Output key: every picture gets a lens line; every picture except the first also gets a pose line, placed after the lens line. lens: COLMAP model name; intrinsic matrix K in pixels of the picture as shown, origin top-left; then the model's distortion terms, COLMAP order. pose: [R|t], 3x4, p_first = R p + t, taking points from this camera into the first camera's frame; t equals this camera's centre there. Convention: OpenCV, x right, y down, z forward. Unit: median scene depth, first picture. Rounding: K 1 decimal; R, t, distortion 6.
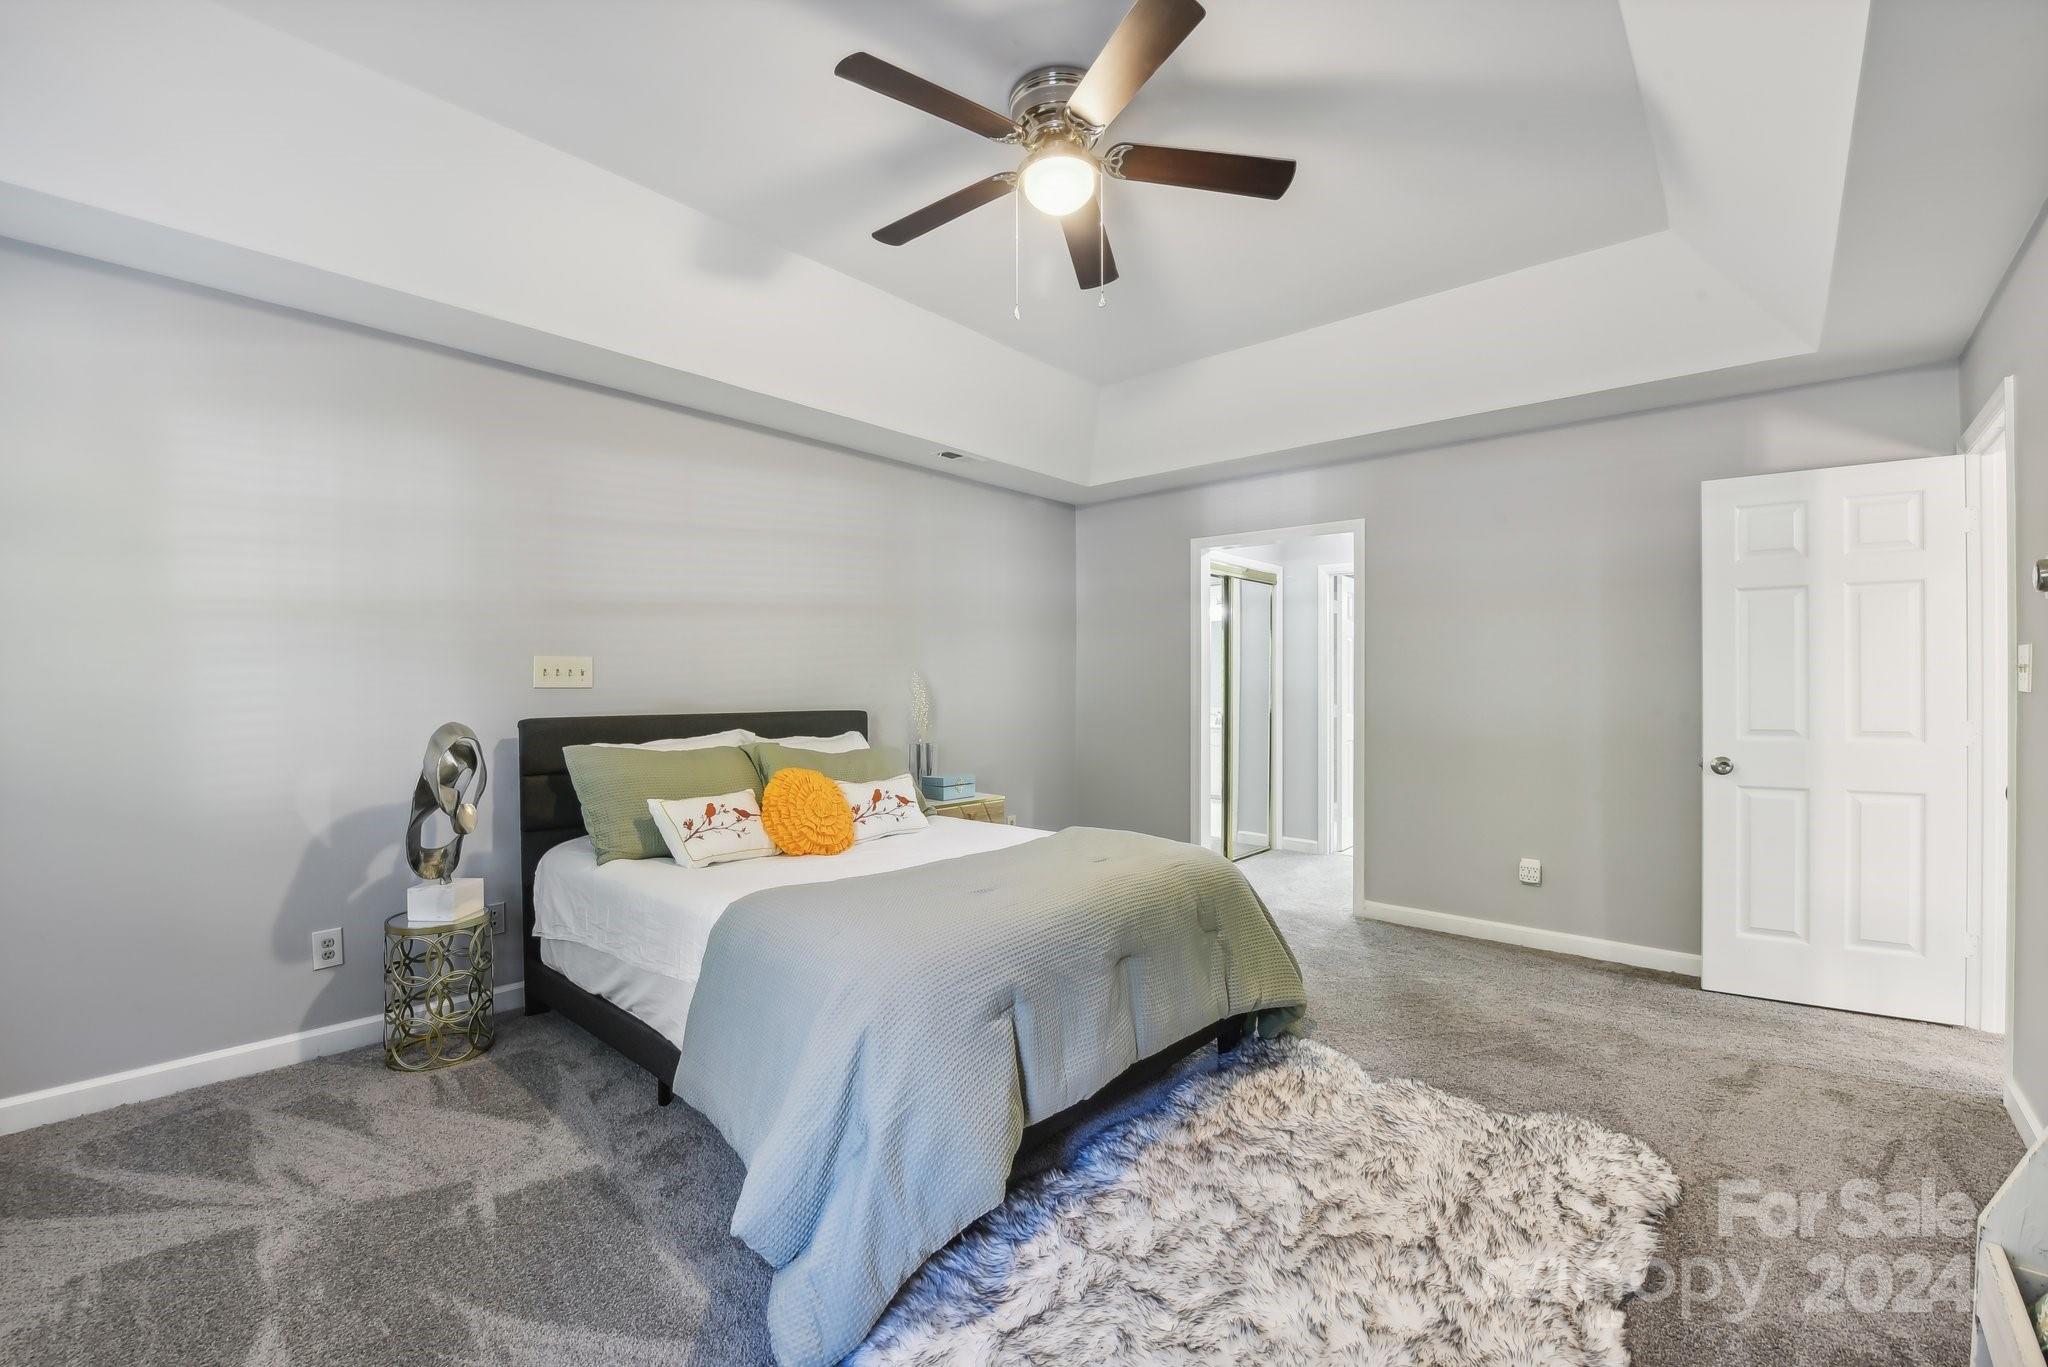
lens RADIAL K [[857.7, 0, 1024.0], [0, 857.7, 683.5], [0, 0, 1]] dist [0.000354, 0.000012]
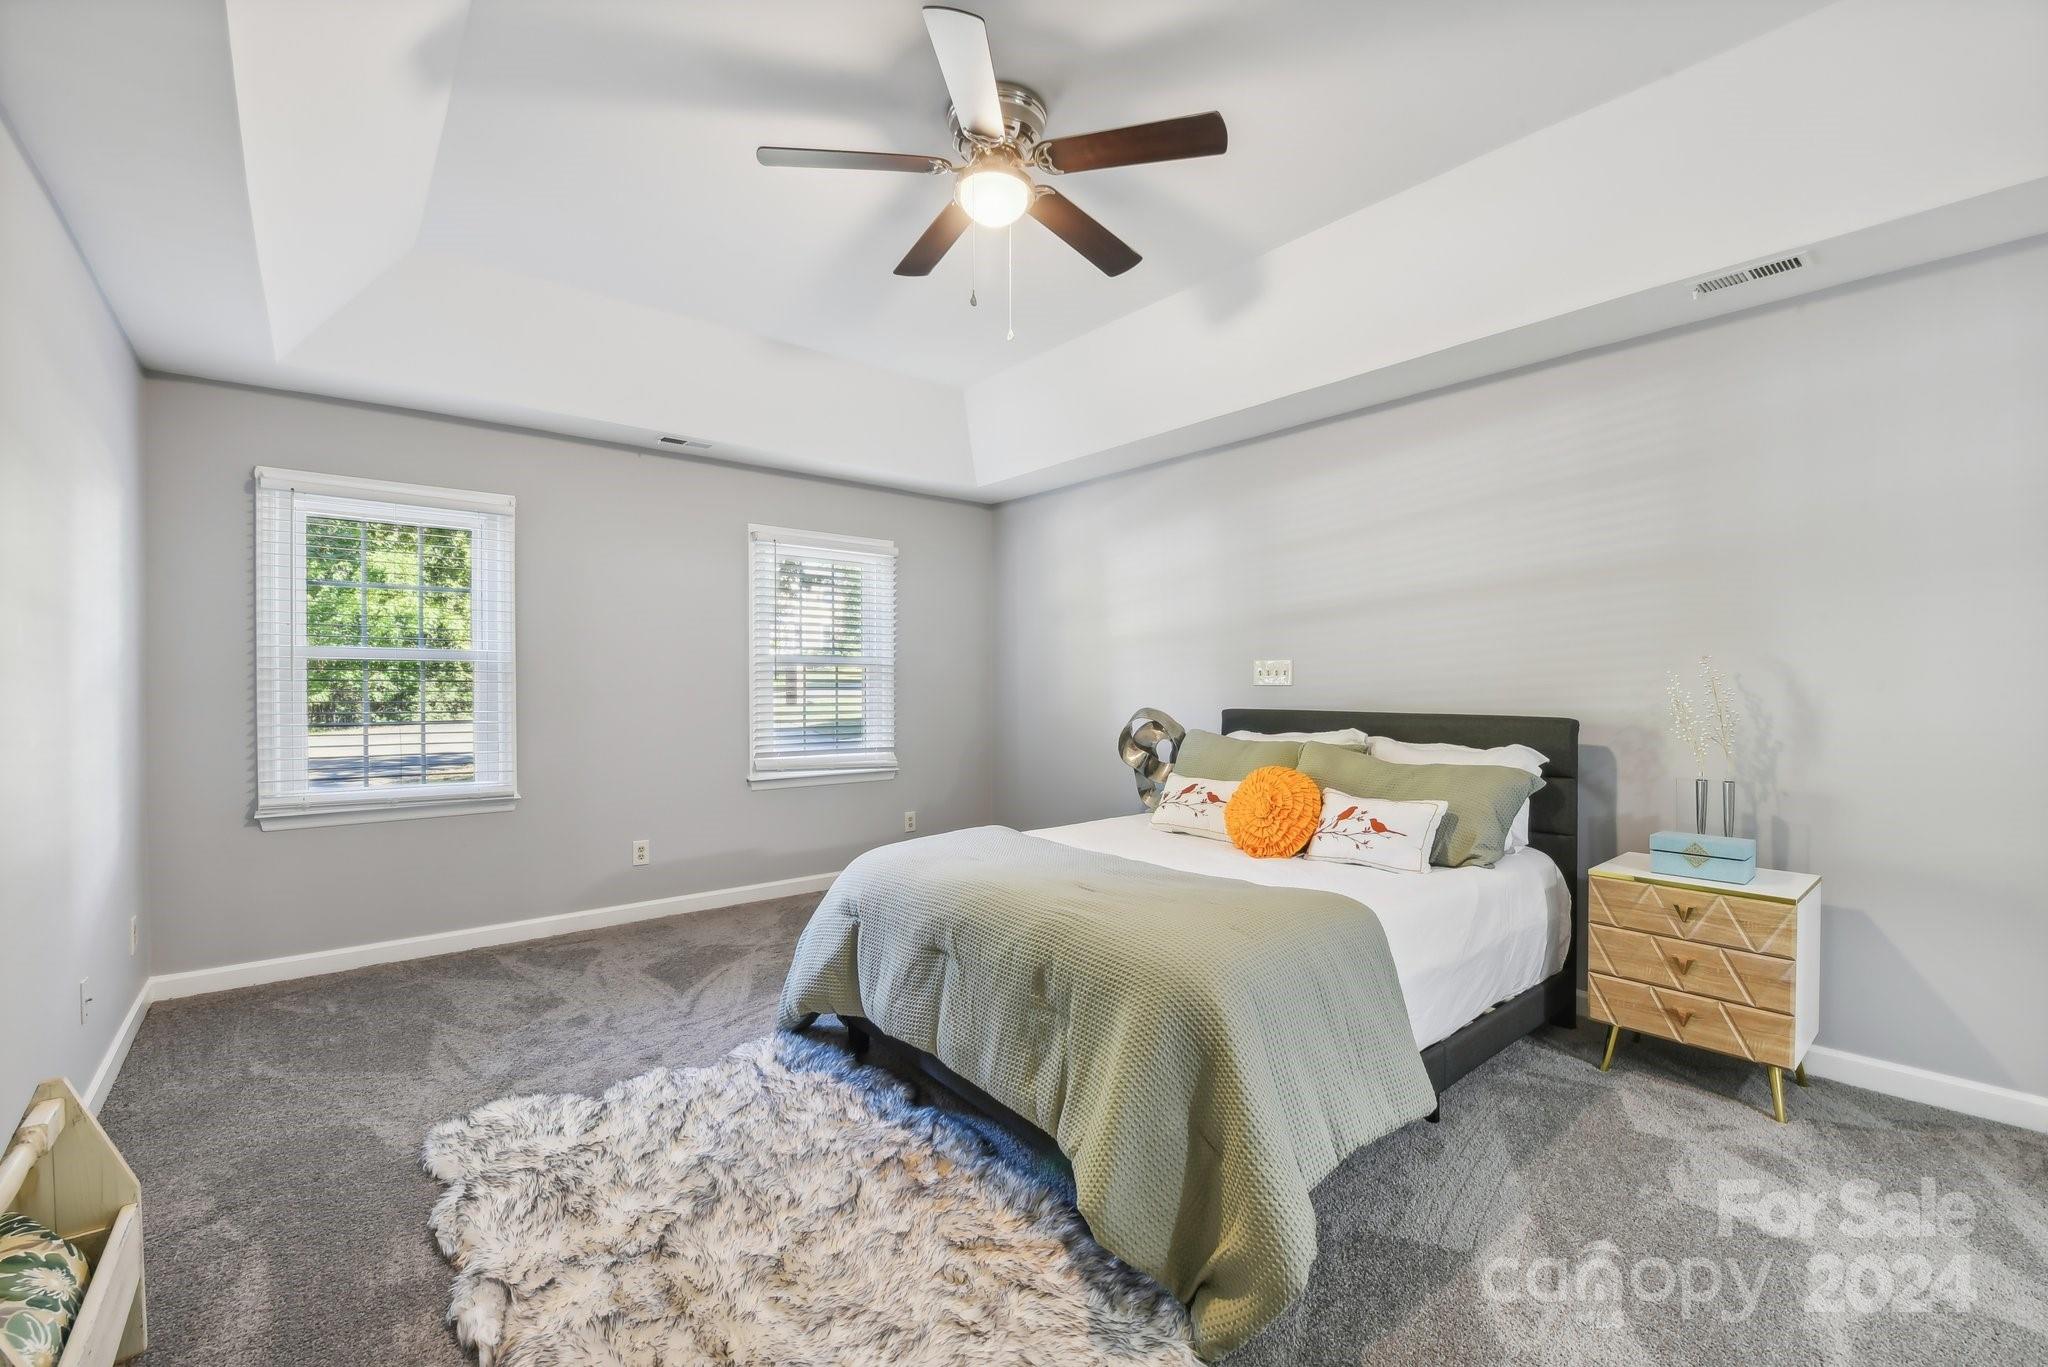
lens RADIAL K [[857.7, 0, 1024.0], [0, 857.7, 683.5], [0, 0, 1]] dist [0.000354, 0.000012]
pose [[-0.150326, 0.001905, -0.988635, 0.805503], [0.004002, 0.999991, 0.001318, -0.000567], [0.988628, -0.003758, -0.150333, 0.909156]]
